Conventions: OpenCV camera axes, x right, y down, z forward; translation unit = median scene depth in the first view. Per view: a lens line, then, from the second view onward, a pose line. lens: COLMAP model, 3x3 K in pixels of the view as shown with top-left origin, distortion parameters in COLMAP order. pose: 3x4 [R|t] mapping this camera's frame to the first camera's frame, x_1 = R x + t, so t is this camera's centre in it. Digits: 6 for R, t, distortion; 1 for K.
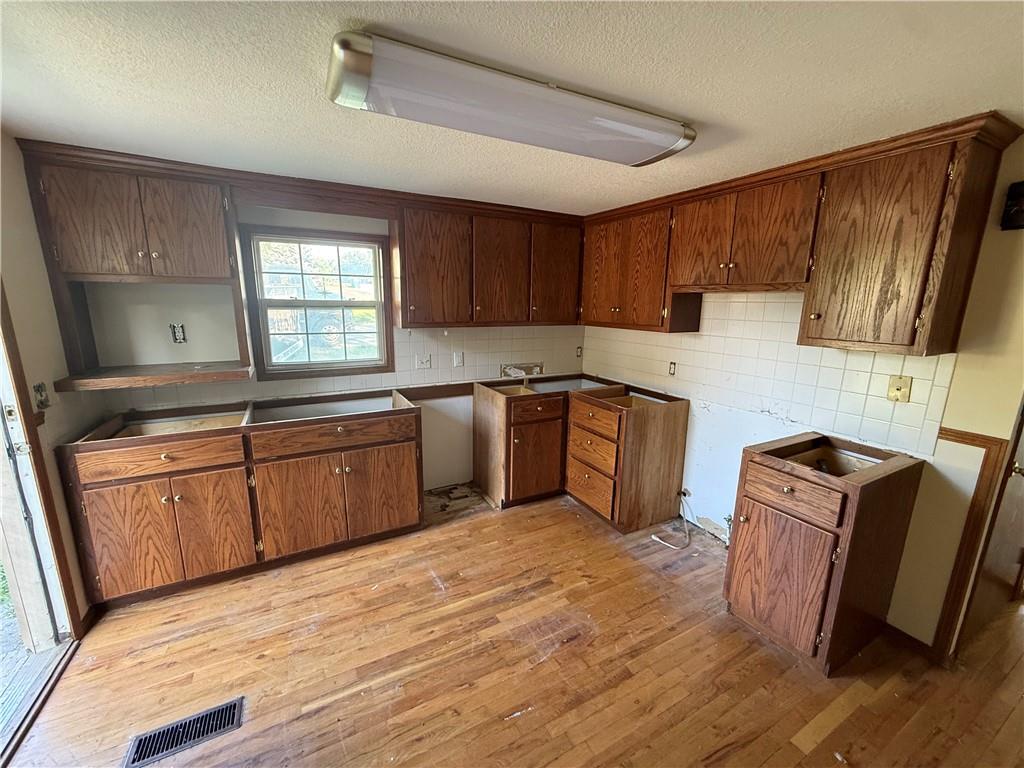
lens RADIAL K [[412.2, 0, 509.5], [0, 412.2, 385.2], [0, 0, 1]] dist [-0.002456, -0.000613]
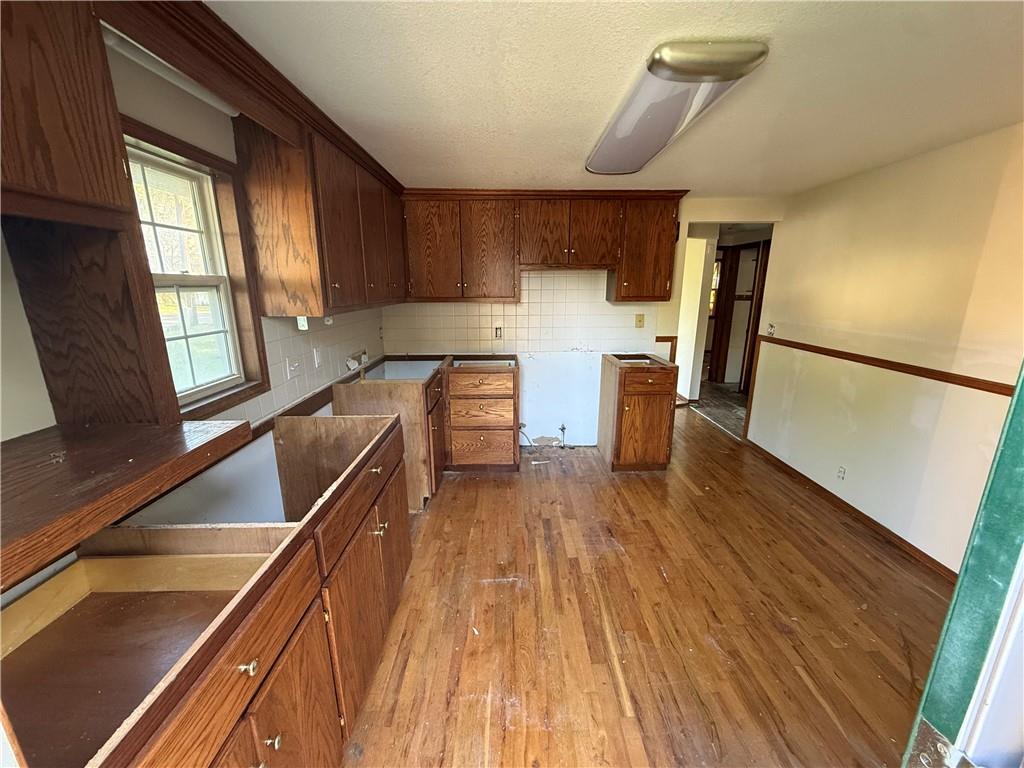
lens RADIAL K [[412.2, 0, 511.2], [0, 412.2, 385.5], [0, 0, 1]] dist [-0.002456, -0.000613]
pose [[0.458093, -0.225551, 0.859812, -0.965695], [0.188100, 0.969965, 0.154230, -0.099033], [-0.868774, 0.091079, 0.486761, 0.547275]]
